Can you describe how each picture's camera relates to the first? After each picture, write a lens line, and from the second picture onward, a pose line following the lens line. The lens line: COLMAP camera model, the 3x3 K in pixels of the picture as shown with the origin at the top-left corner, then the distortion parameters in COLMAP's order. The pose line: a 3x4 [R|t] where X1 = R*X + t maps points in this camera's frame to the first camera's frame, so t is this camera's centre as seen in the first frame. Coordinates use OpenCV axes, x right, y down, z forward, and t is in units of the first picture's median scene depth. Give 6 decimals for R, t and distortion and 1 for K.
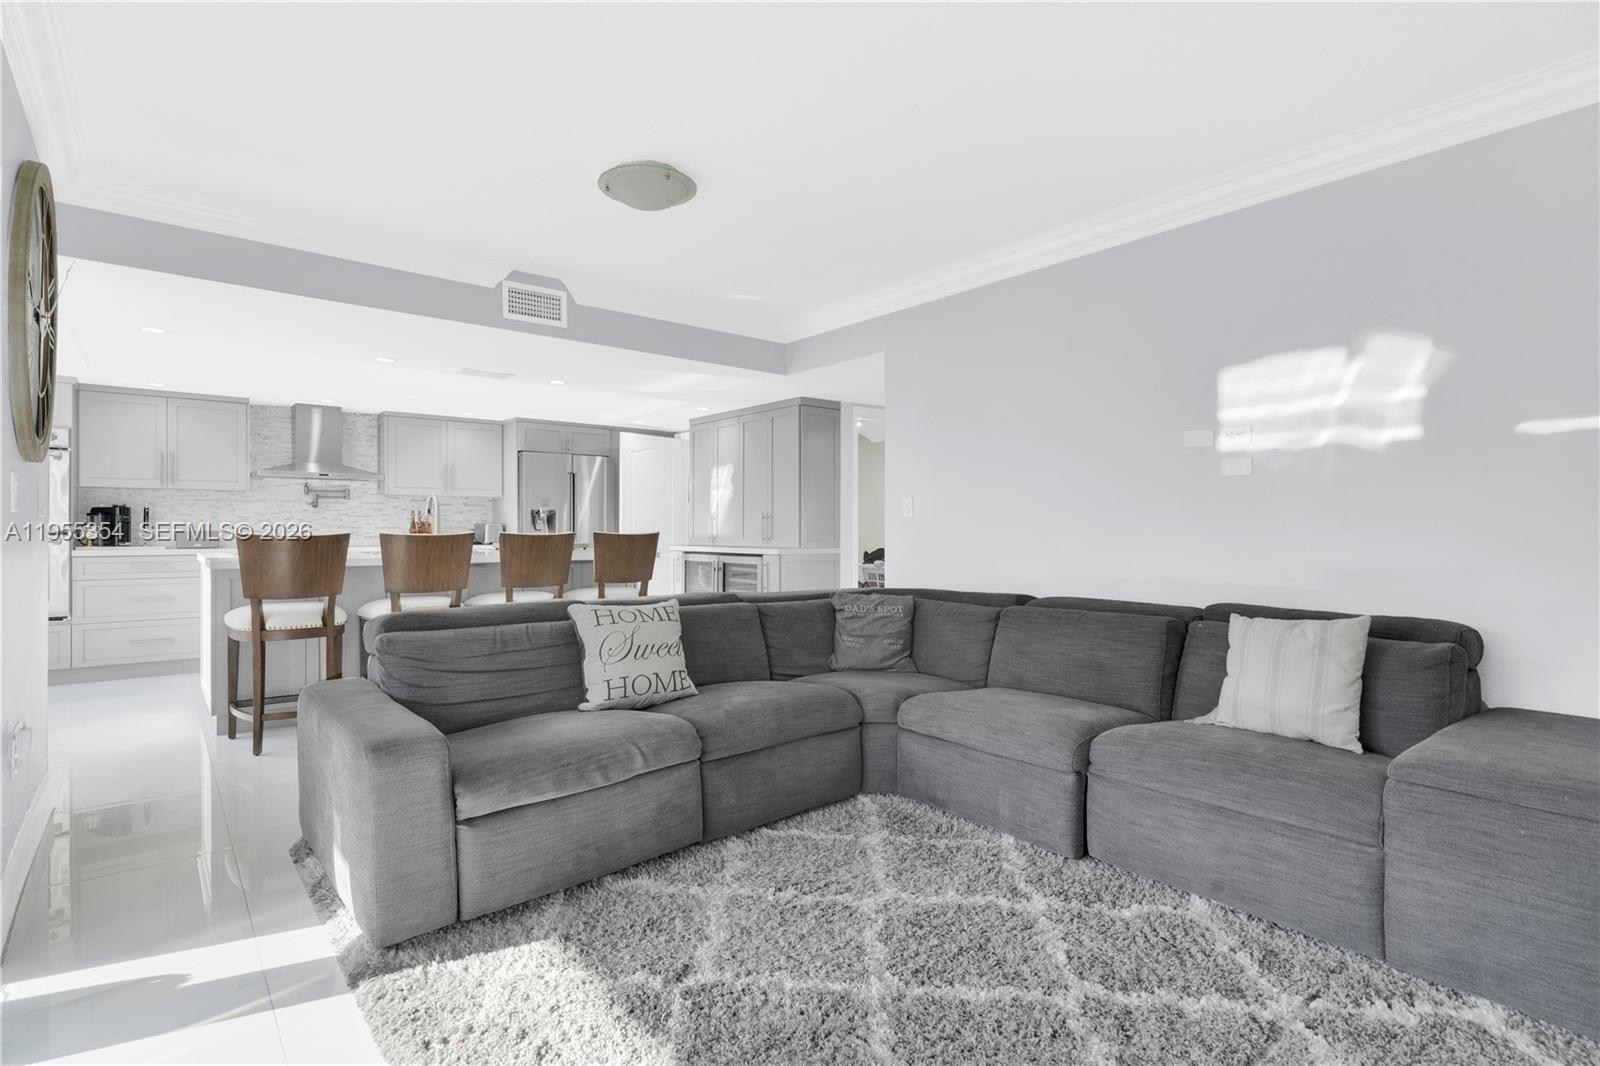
lens RADIAL K [[743.2, 0, 799.0], [0, 743.2, 530.0], [0, 0, 1]] dist [0.002048, 0.000311]
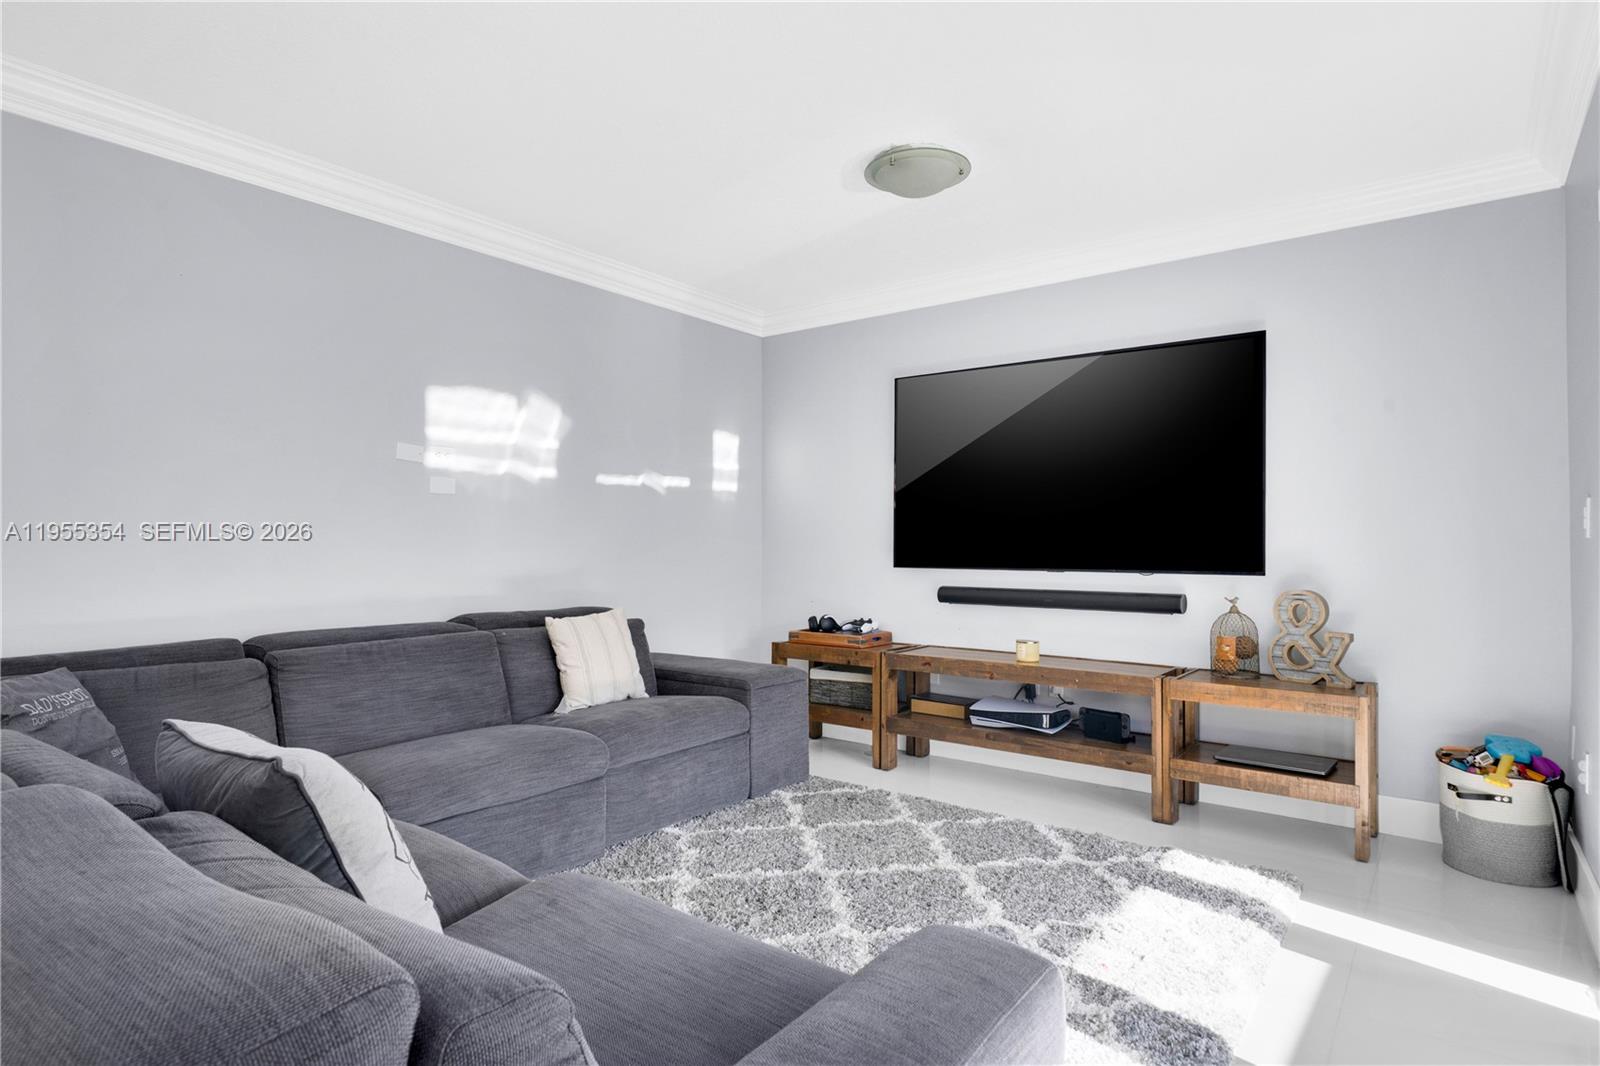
lens RADIAL K [[847.4, 0, 804.8], [0, 847.4, 534.3], [0, 0, 1]] dist [-0.003888, -0.000133]
pose [[-0.184872, 0.007685, 0.982733, -0.742678], [-0.001987, 0.999964, -0.008194, -0.006815], [-0.982761, -0.003468, -0.184850, 0.794609]]
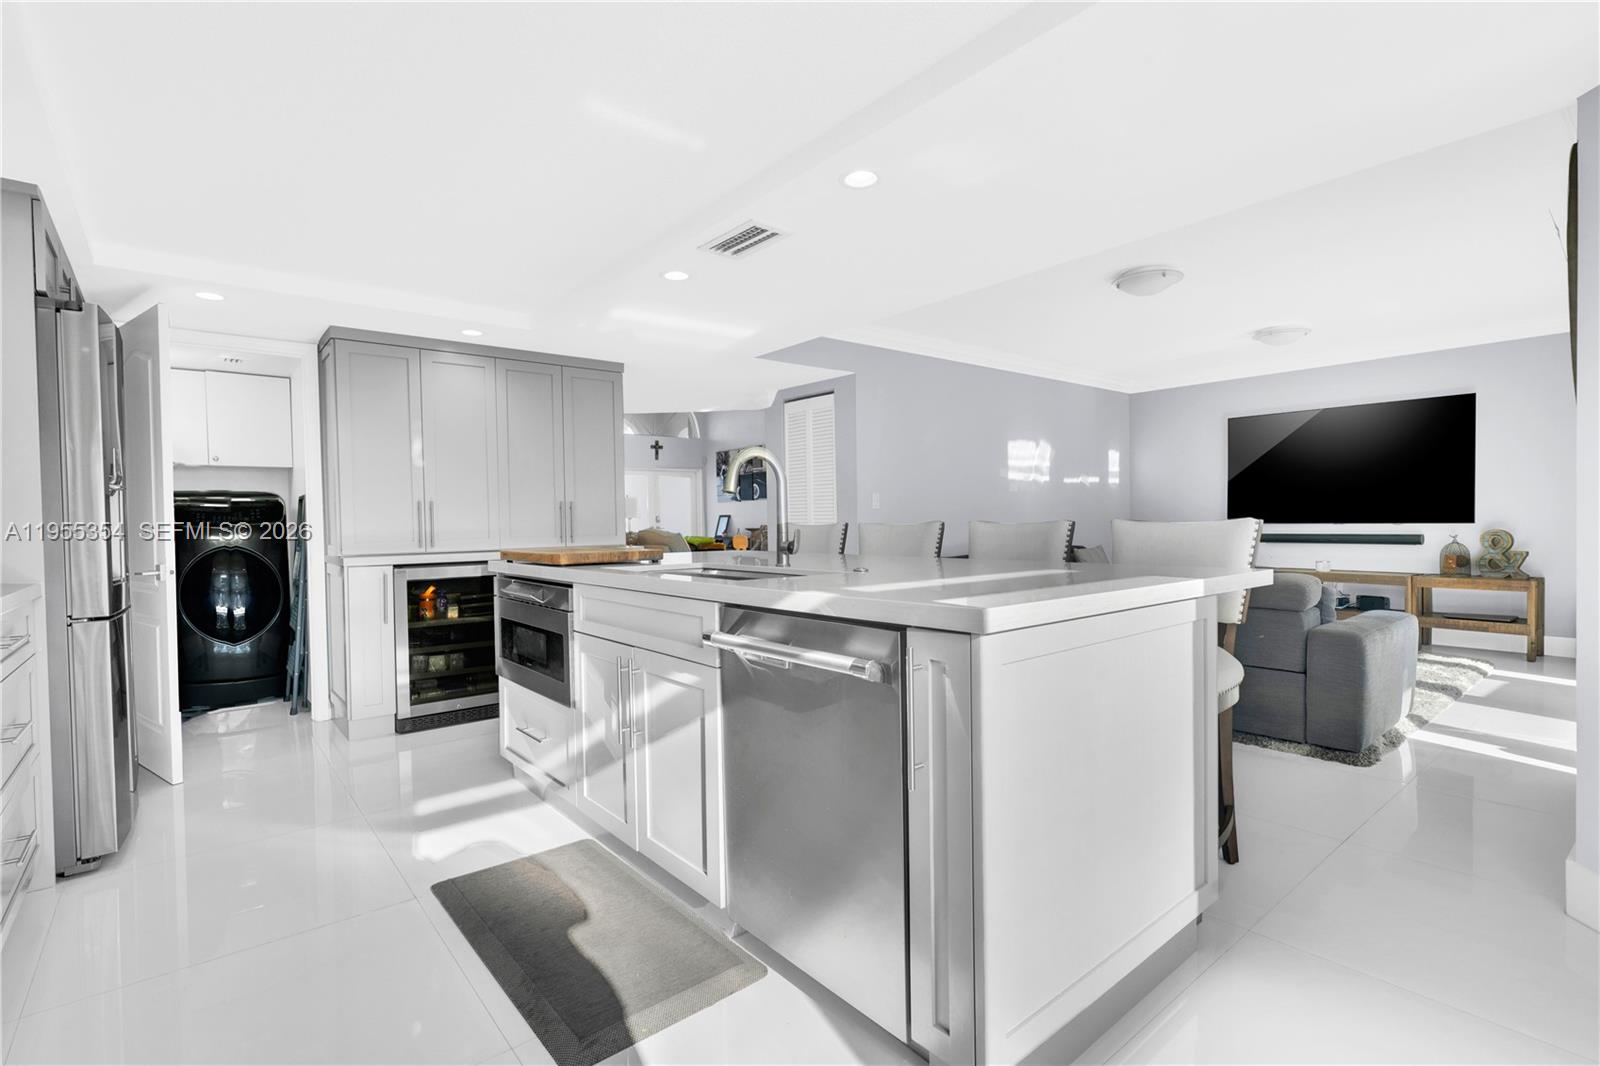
lens RADIAL K [[743.2, 0, 788.9], [0, 743.2, 531.2], [0, 0, 1]] dist [0.002048, 0.000311]
pose [[0.063468, -0.023704, 0.997702, -1.862082], [0.017195, 0.999595, 0.022655, -0.015394], [-0.997836, 0.015718, 0.063850, 1.693771]]
